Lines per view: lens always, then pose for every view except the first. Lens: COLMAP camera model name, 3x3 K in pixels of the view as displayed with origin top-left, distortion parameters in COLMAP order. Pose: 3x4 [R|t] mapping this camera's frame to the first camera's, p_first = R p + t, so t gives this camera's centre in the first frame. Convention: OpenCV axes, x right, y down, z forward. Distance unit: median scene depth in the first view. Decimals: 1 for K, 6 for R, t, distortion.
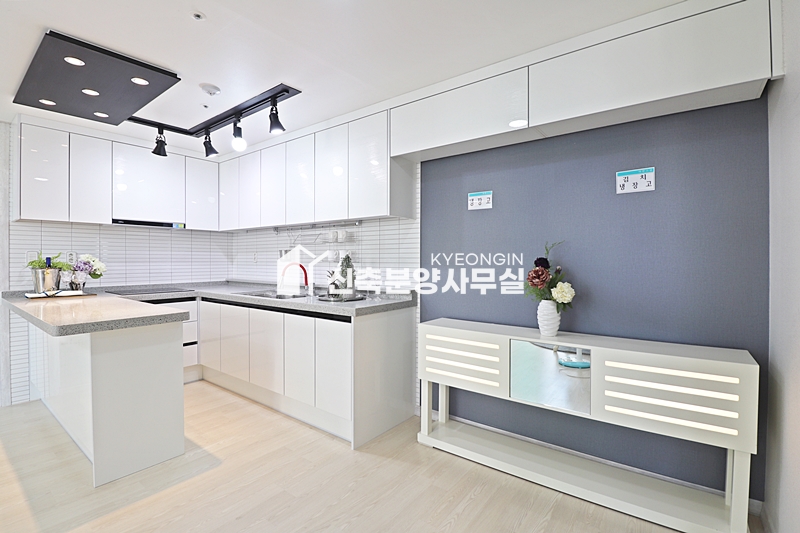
lens RADIAL K [[370.1, 0, 408.6], [0, 370.1, 263.5], [0, 0, 1]] dist [-0.004289, -0.010800]
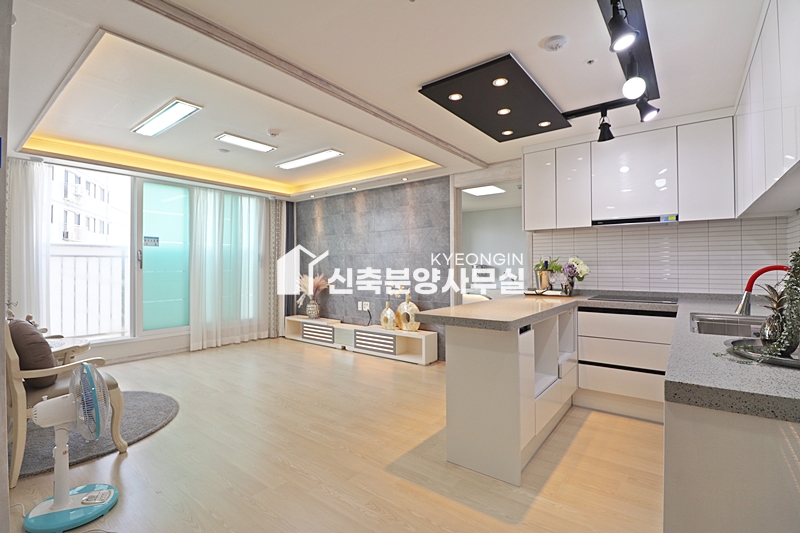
lens RADIAL K [[370.1, 0, 405.4], [0, 370.1, 261.9], [0, 0, 1]] dist [-0.004289, -0.010800]
pose [[-0.009336, -0.011084, -0.999895, 0.207666], [-0.008572, 0.999903, -0.011004, 0.003068], [0.999920, 0.008468, -0.009430, 0.591959]]
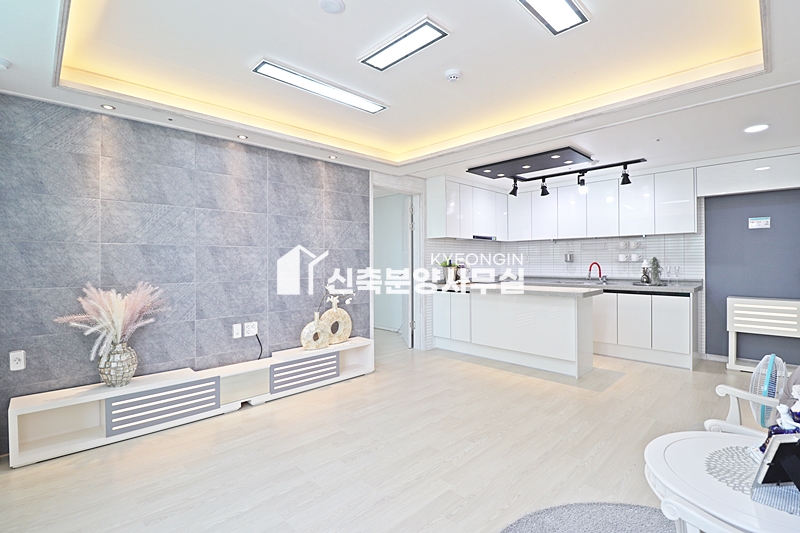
lens RADIAL K [[370.1, 0, 408.2], [0, 370.1, 262.8], [0, 0, 1]] dist [-0.004289, -0.010800]
pose [[0.989945, -0.006743, -0.141290, -0.988902], [0.005438, 0.999939, -0.009622, 0.011270], [0.141347, 0.008757, 0.989921, -0.717272]]
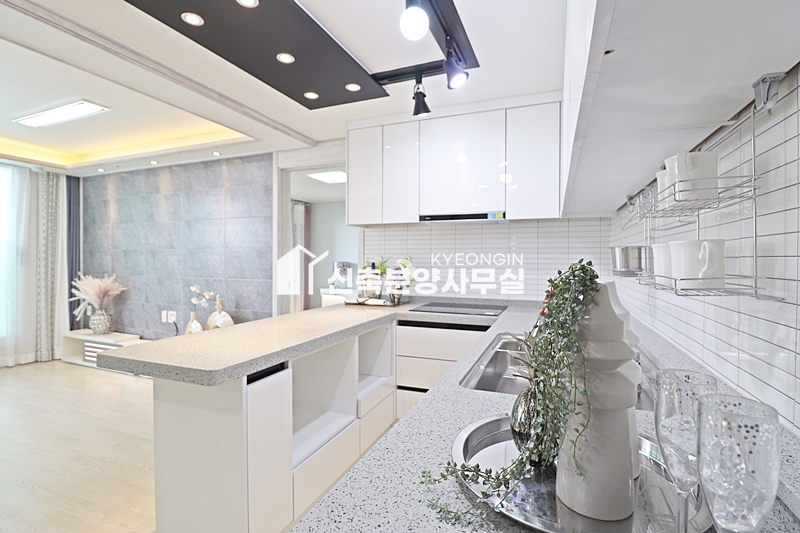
lens RADIAL K [[370.1, 0, 410.5], [0, 370.1, 259.7], [0, 0, 1]] dist [-0.004289, -0.010800]
pose [[0.280207, 0.003121, -0.959934, -0.019193], [-0.013512, 0.999908, -0.000693, -0.025672], [0.959844, 0.013165, 0.280224, 0.864077]]
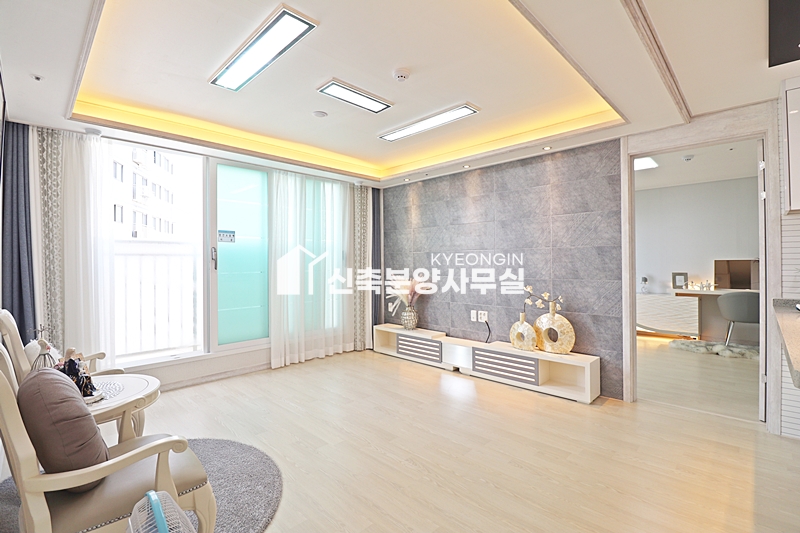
lens RADIAL K [[370.1, 0, 403.4], [0, 370.1, 259.9], [0, 0, 1]] dist [-0.004289, -0.010800]
pose [[-0.128566, -0.006662, -0.991679, -0.169131], [-0.004212, 0.999972, -0.006171, -0.005067], [0.991692, 0.003384, -0.128590, 0.255479]]
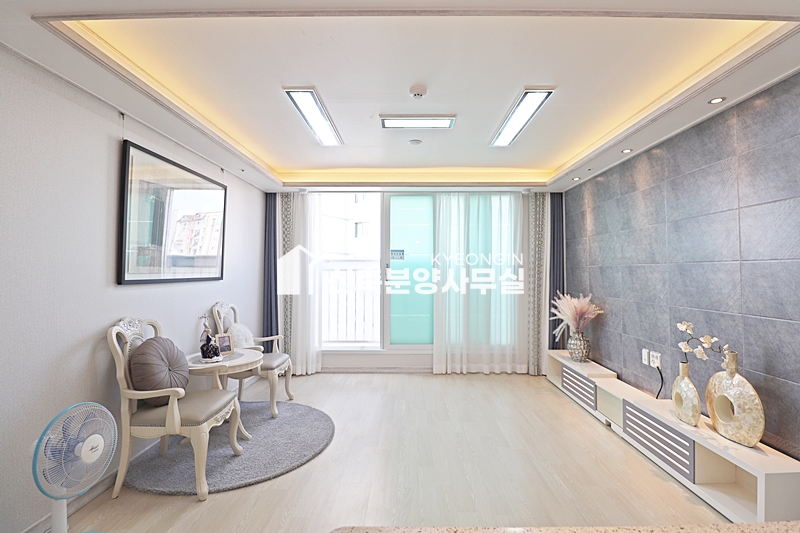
lens RADIAL K [[370.1, 0, 406.7], [0, 370.1, 259.7], [0, 0, 1]] dist [-0.004289, -0.010800]
pose [[-0.804817, -0.019724, -0.593195, -0.498536], [-0.007952, 0.999716, -0.022452, -0.038637], [0.593469, -0.013352, -0.804746, 0.791274]]
